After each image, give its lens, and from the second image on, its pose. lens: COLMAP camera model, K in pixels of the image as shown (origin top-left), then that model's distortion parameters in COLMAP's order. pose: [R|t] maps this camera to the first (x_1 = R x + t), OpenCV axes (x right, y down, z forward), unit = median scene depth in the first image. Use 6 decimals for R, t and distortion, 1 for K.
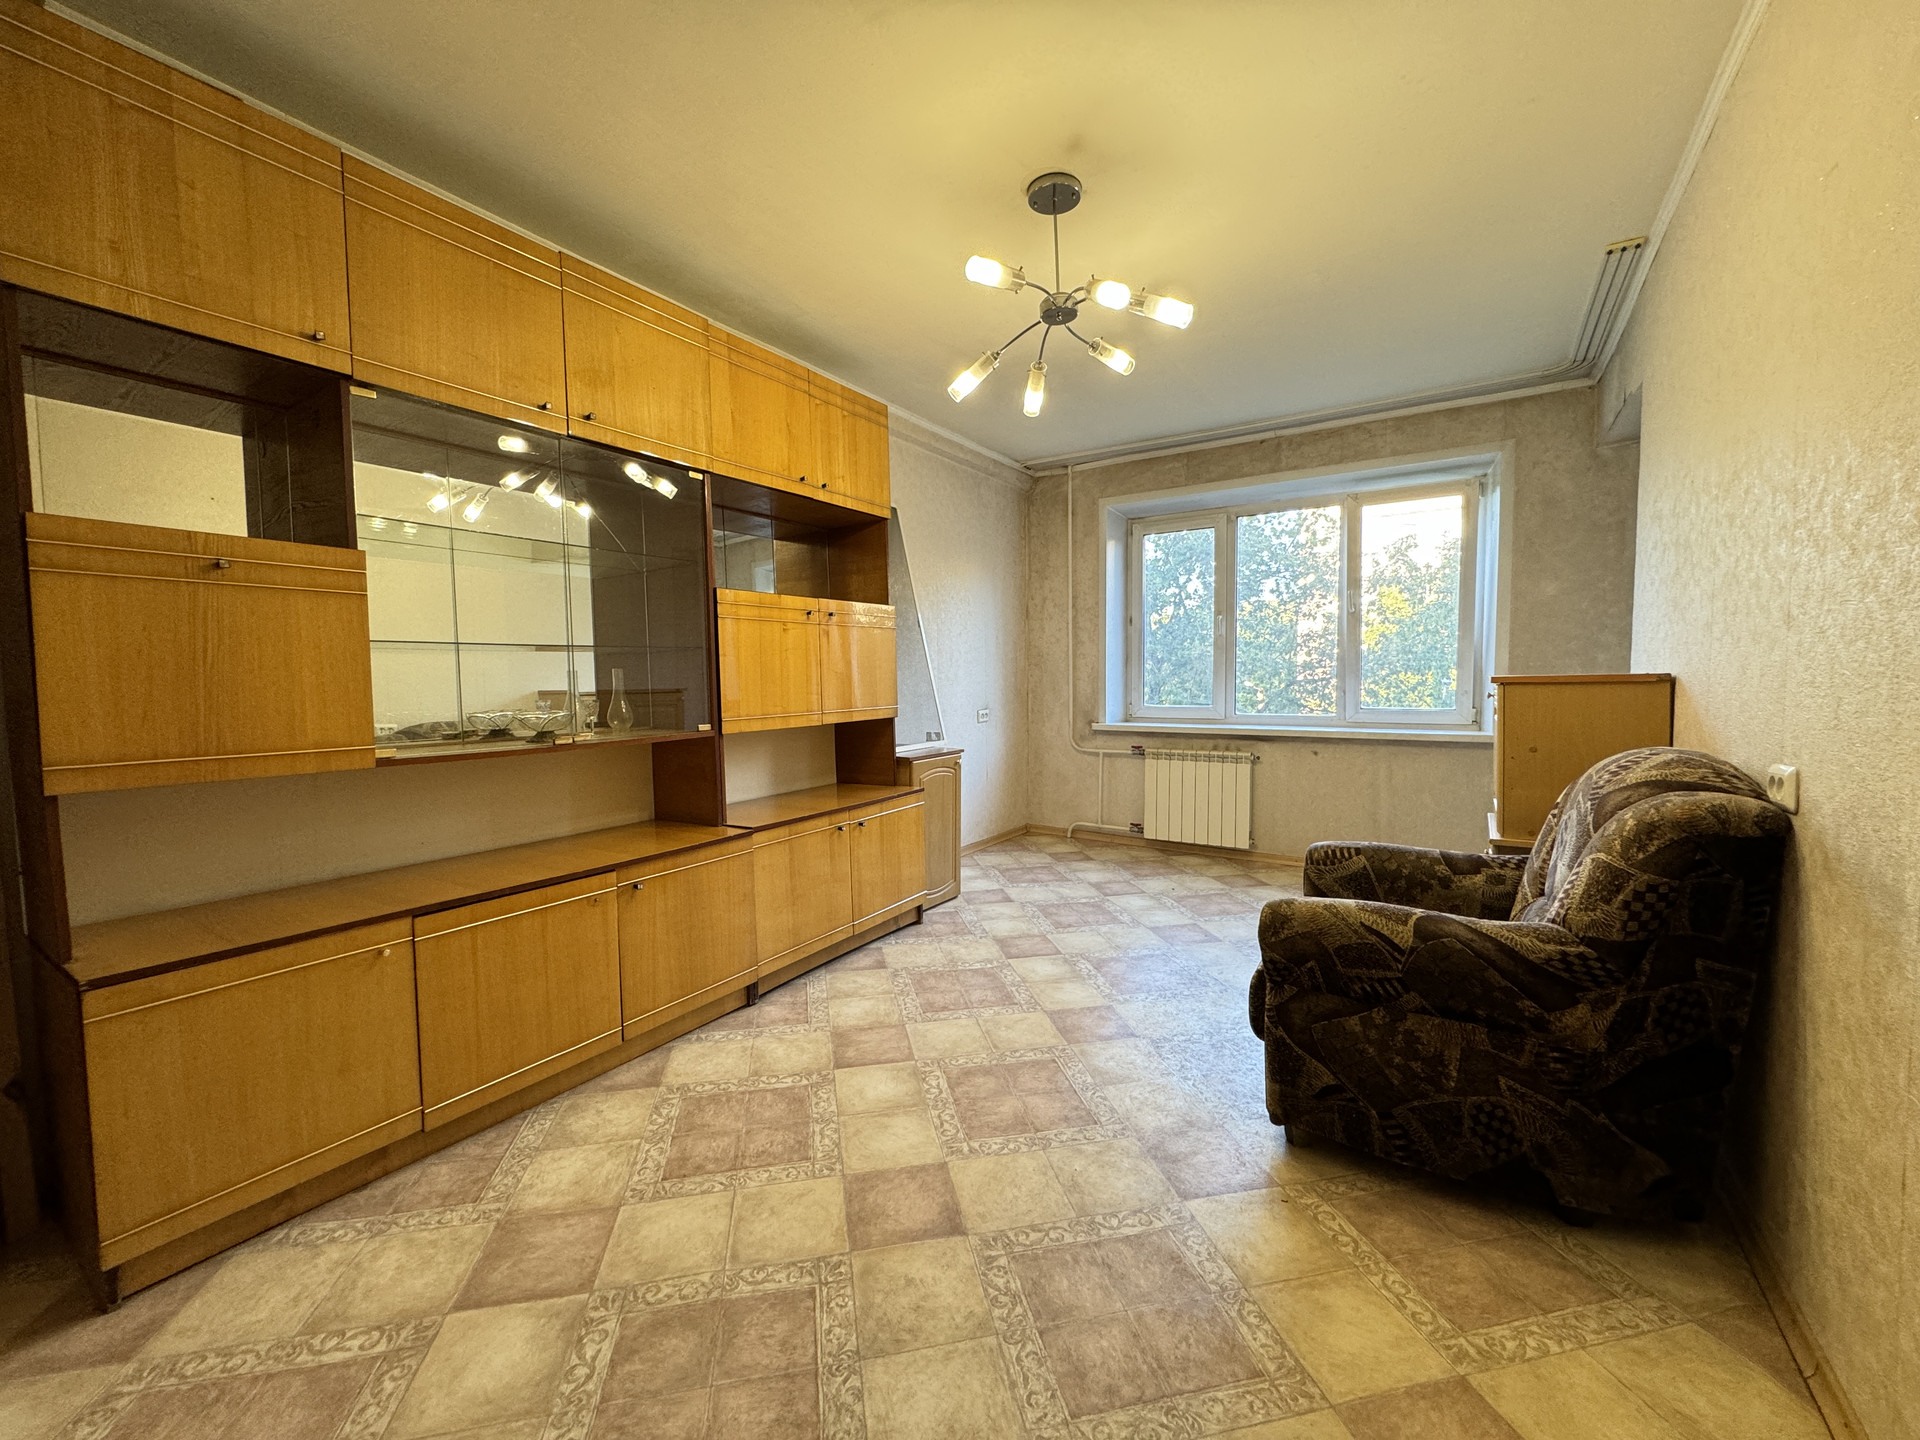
lens RADIAL K [[766.2, 0, 958.0], [0, 766.2, 715.9], [0, 0, 1]] dist [-0.002991, 0.000522]
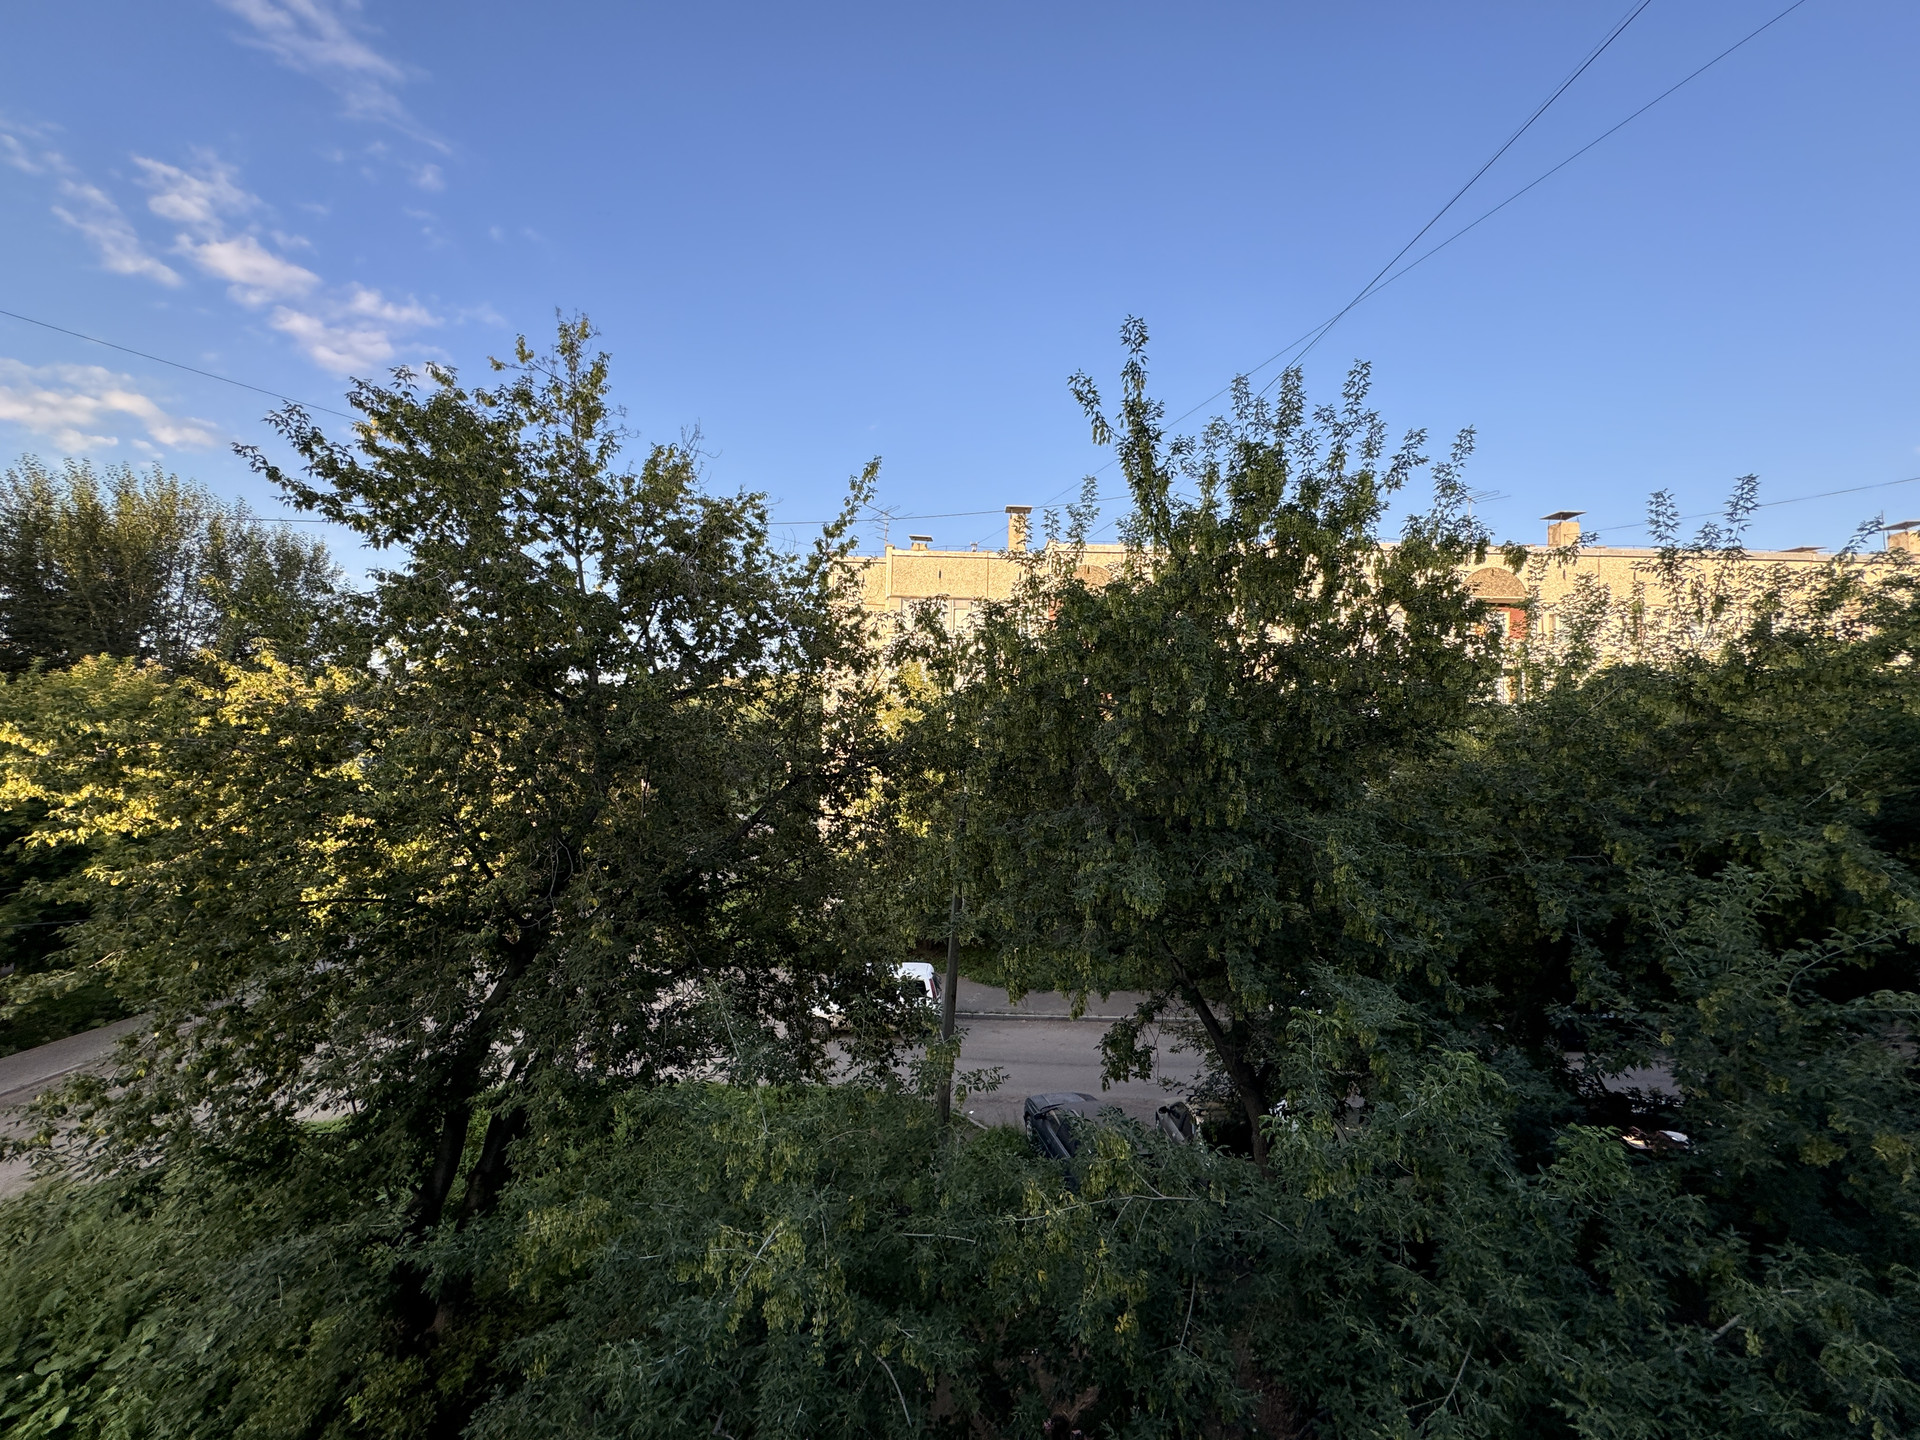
lens RADIAL K [[766.2, 0, 958.3], [0, 766.2, 719.7], [0, 0, 1]] dist [-0.002991, 0.000522]
pose [[0.835664, 0.042856, 0.547566, 0.468054], [-0.001069, 0.997076, -0.076406, -0.131463], [-0.549239, 0.063264, 0.833267, 0.871104]]
